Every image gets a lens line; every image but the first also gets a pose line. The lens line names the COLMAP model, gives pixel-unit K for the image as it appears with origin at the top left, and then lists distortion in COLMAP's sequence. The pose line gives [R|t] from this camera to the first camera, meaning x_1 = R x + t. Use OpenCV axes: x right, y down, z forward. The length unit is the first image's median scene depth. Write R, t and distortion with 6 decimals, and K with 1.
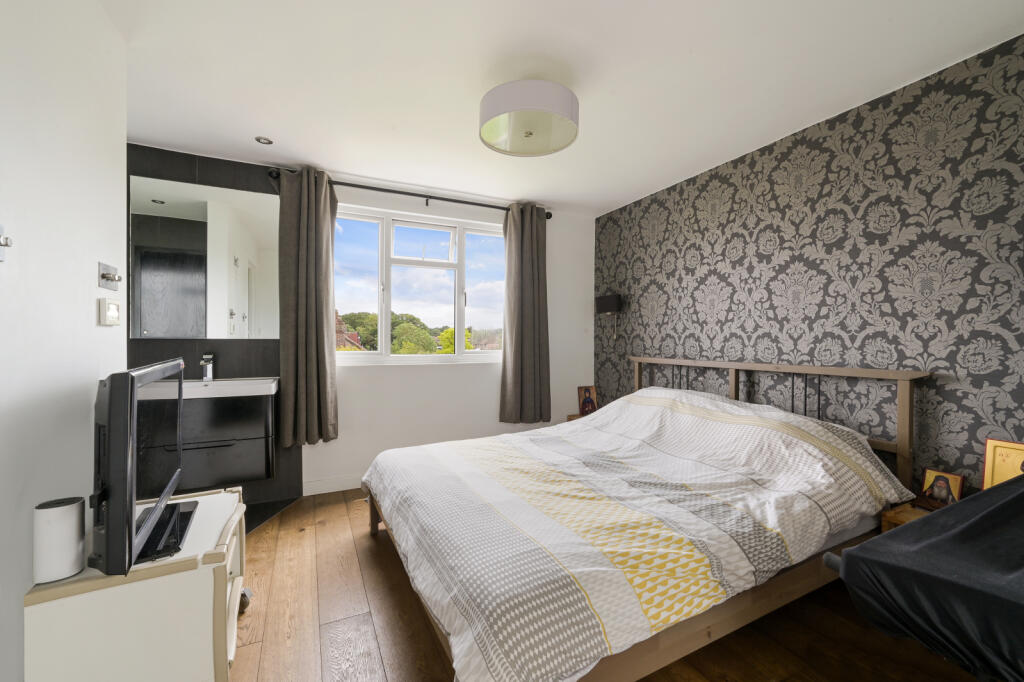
lens RADIAL K [[404.3, 0, 512.6], [0, 404.3, 339.7], [0, 0, 1]] dist [-0.003472, -0.000122]
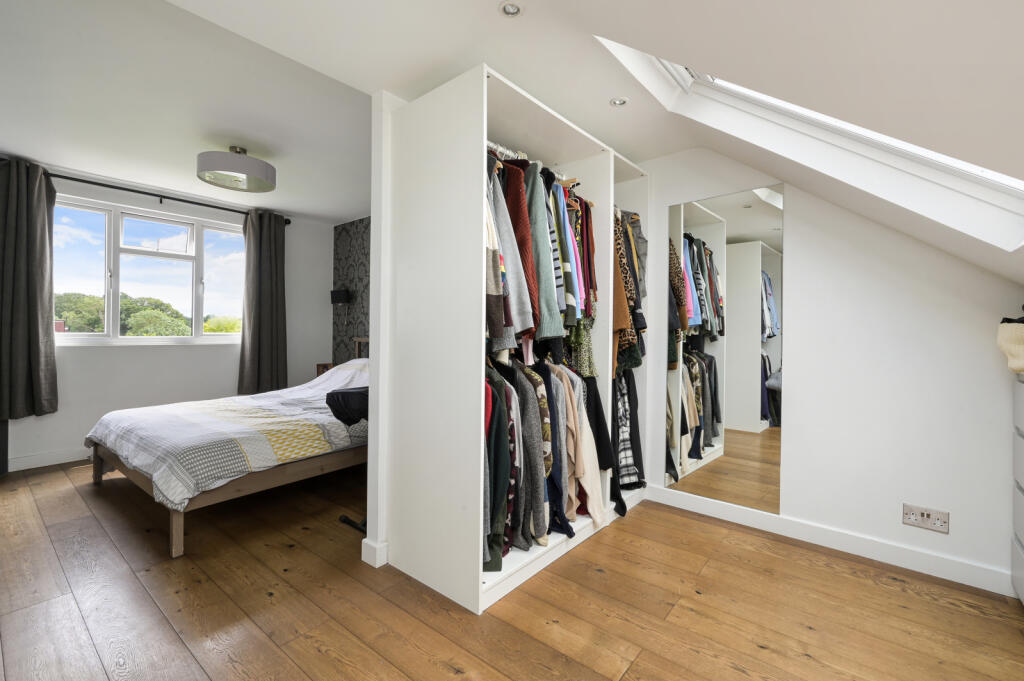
lens RADIAL K [[446.6, 0, 513.4], [0, 446.6, 331.0], [0, 0, 1]] dist [0.004692, 0.000772]
pose [[0.912631, 0.003485, 0.408770, 0.167475], [-0.001419, 0.999985, -0.005357, 0.025770], [-0.408782, 0.004309, 0.912622, -0.513334]]
